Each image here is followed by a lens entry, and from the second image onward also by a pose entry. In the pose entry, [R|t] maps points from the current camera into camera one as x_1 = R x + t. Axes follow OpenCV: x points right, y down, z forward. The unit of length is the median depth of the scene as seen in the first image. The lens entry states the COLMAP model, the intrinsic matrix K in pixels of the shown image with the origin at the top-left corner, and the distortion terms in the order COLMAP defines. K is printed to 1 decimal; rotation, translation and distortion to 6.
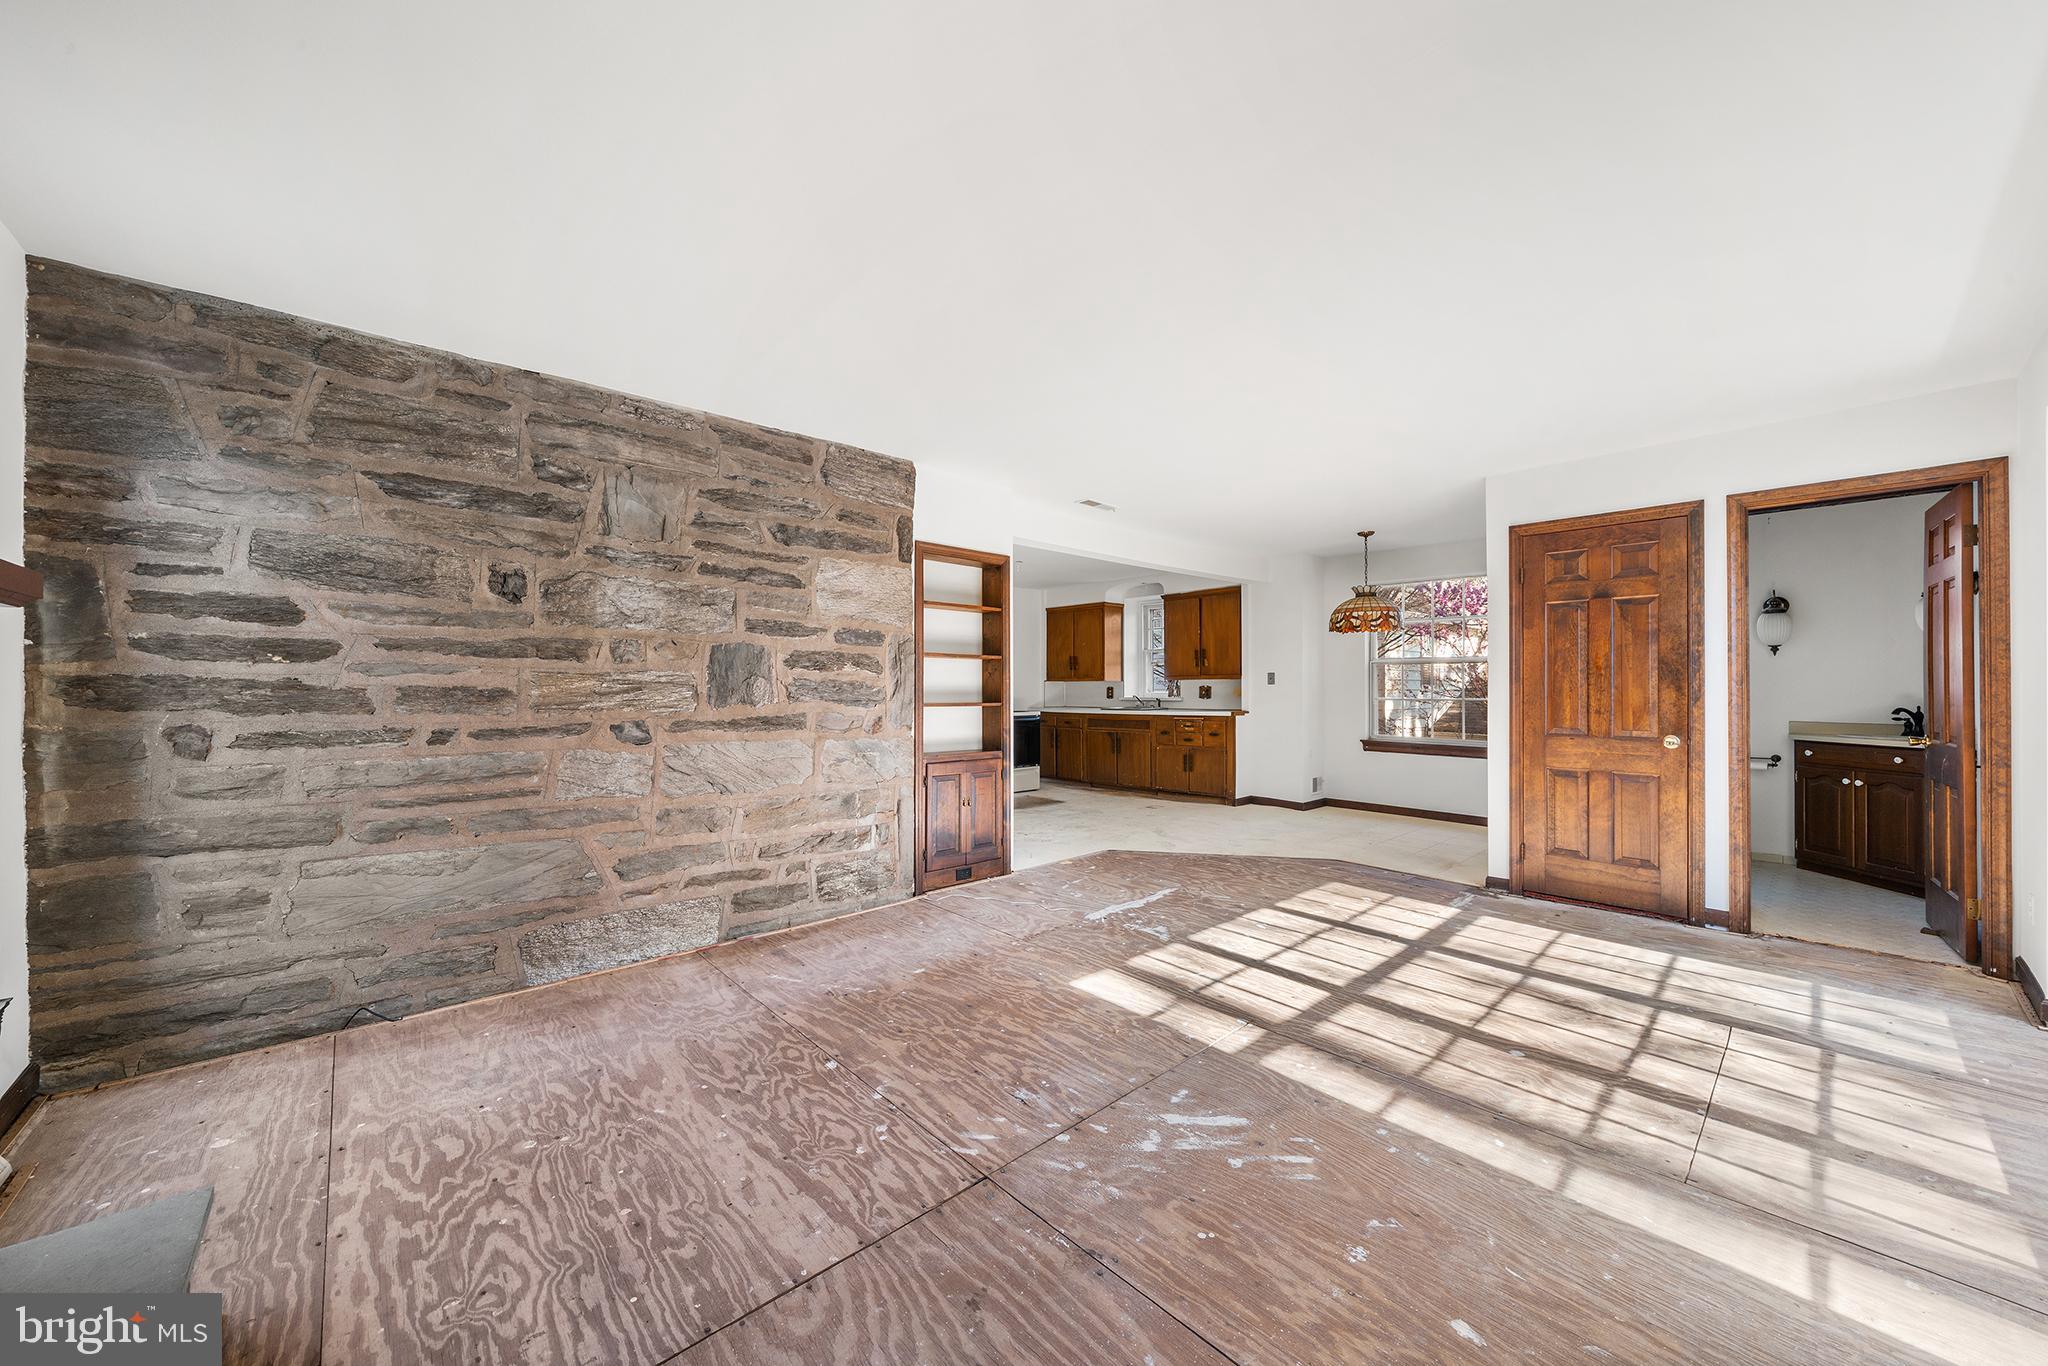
lens RADIAL K [[731.4, 0, 1032.2], [0, 731.4, 680.9], [0, 0, 1]] dist [-0.000187, -0.000003]
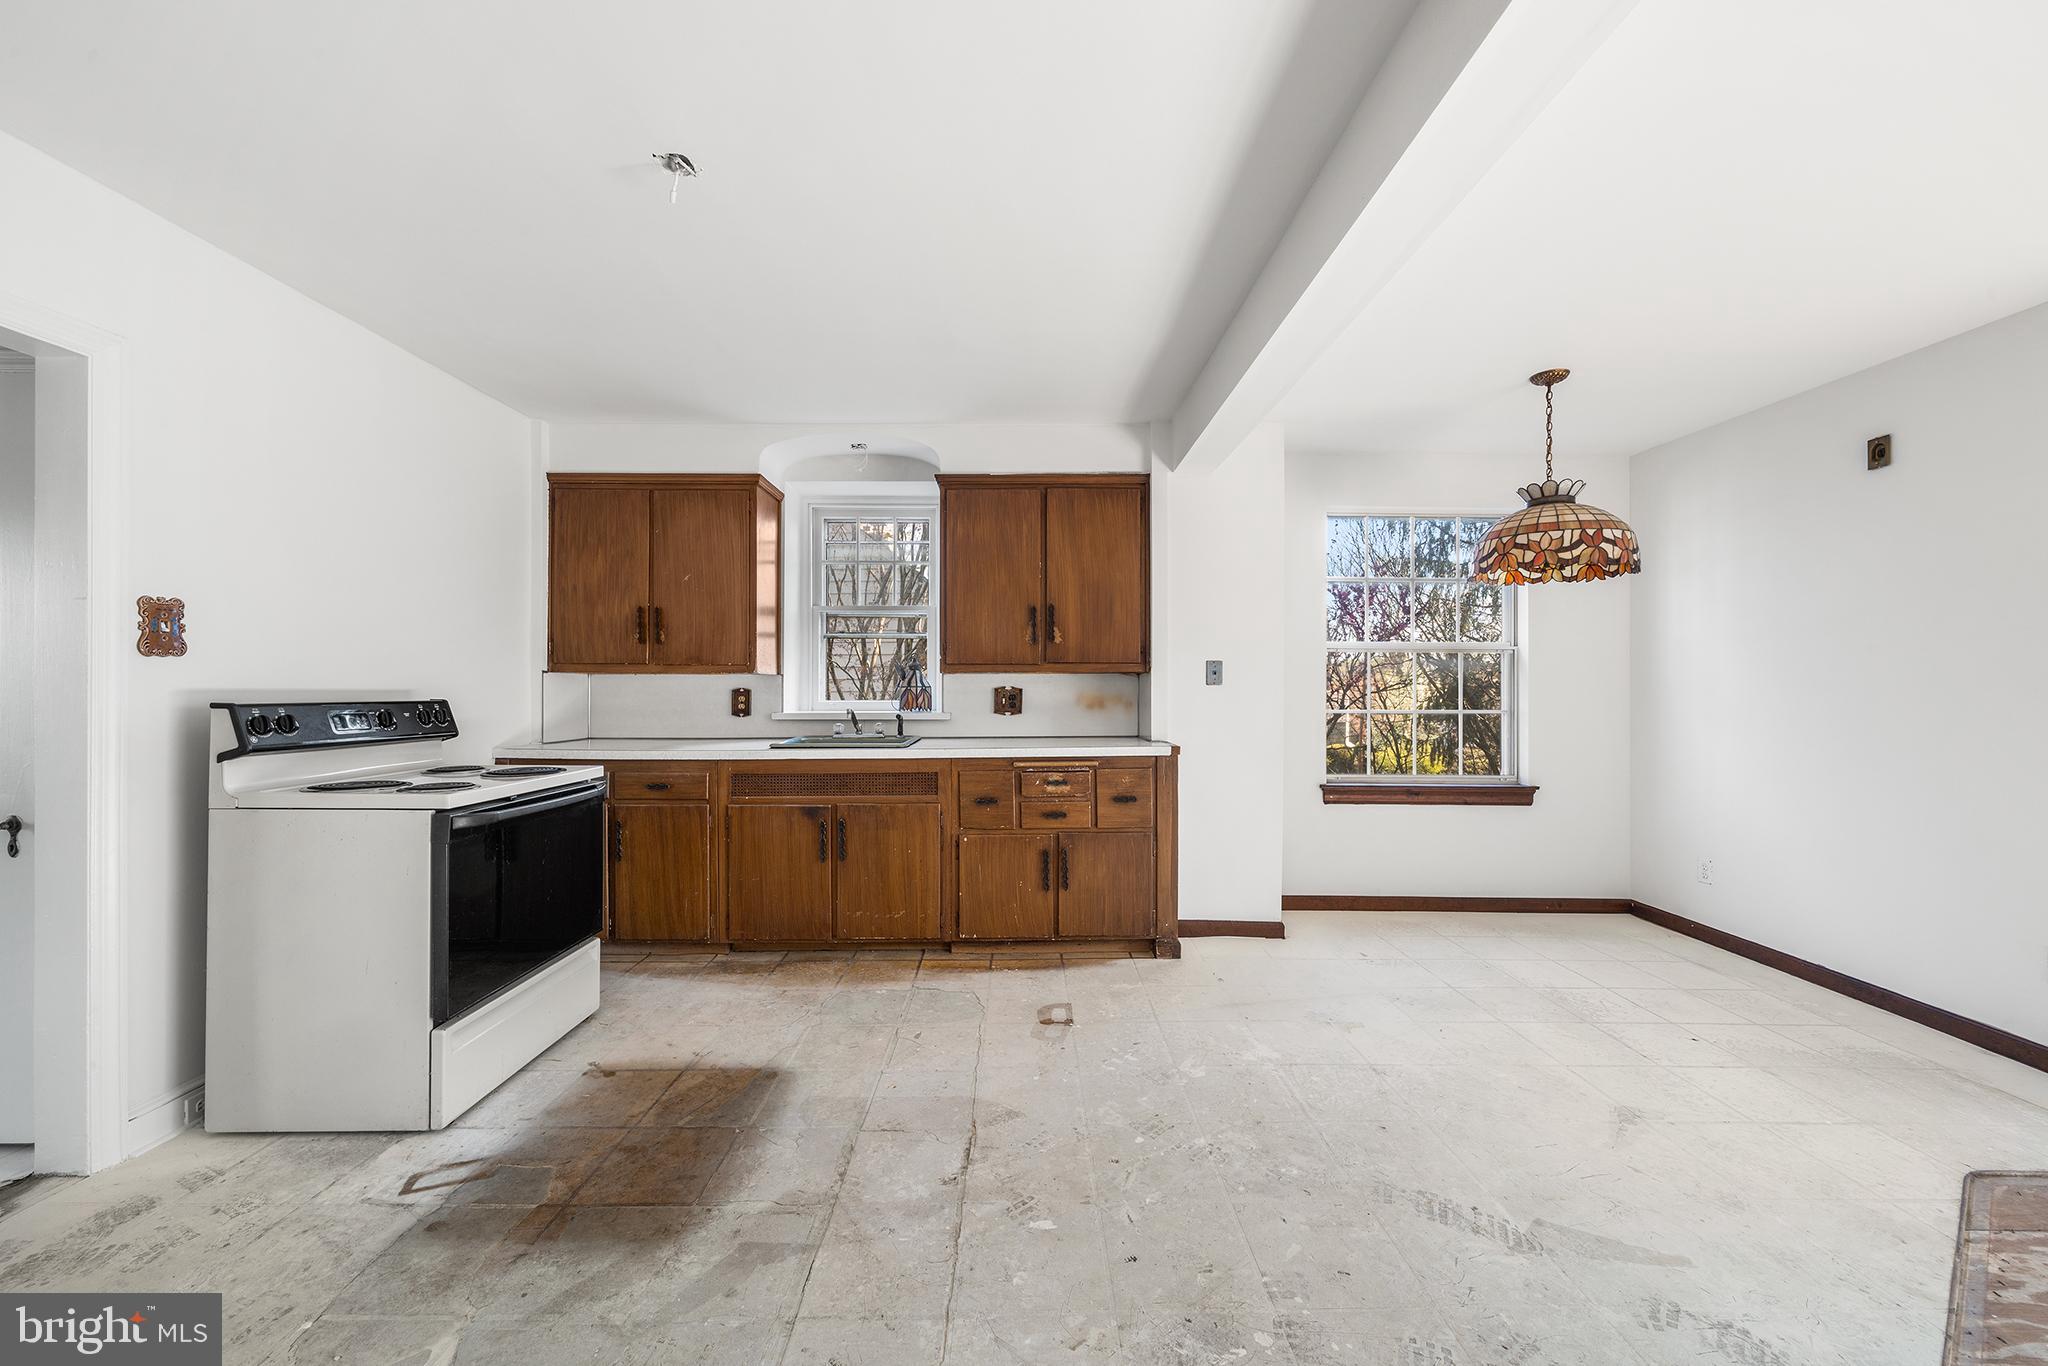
lens RADIAL K [[740.4, 0, 1024.0], [0, 740.4, 683.0], [0, 0, 1]] dist [-0.001980, -0.000137]
pose [[0.683168, 0.007151, 0.730226, -0.218560], [-0.009461, 0.999955, -0.000941, 0.009420], [-0.730200, -0.006266, 0.683205, 1.418157]]
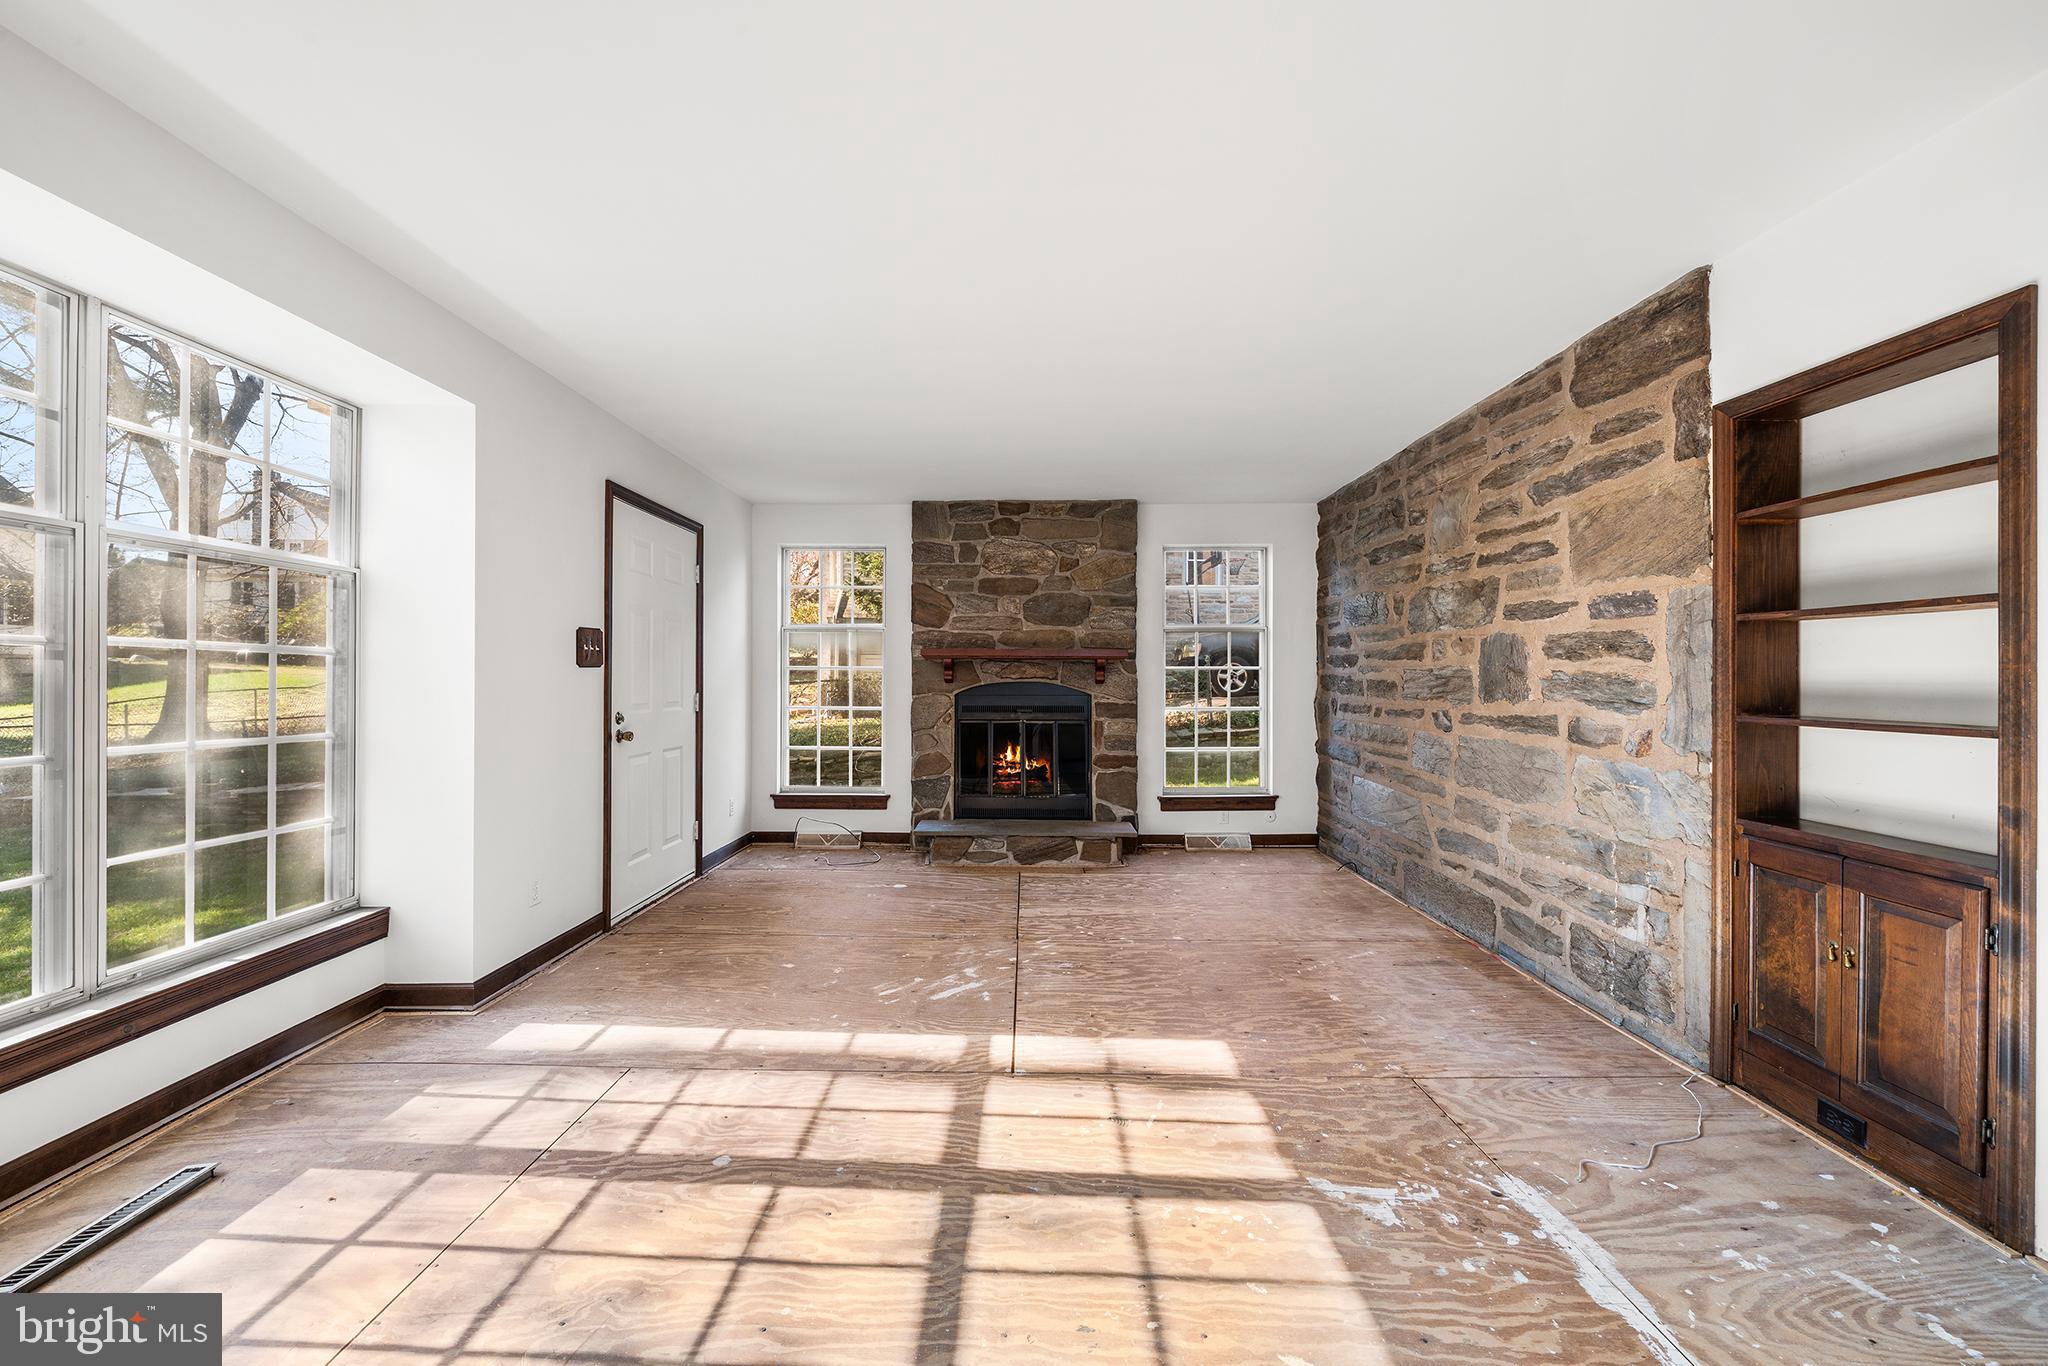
lens RADIAL K [[751.3, 0, 1015.5], [0, 751.3, 679.7], [0, 0, 1]] dist [-0.001782, -0.000082]
pose [[-0.680983, -0.000705, -0.732299, 0.632647], [0.002644, 0.999991, -0.003421, 0.007152], [0.732294, -0.004265, -0.680975, 1.079987]]
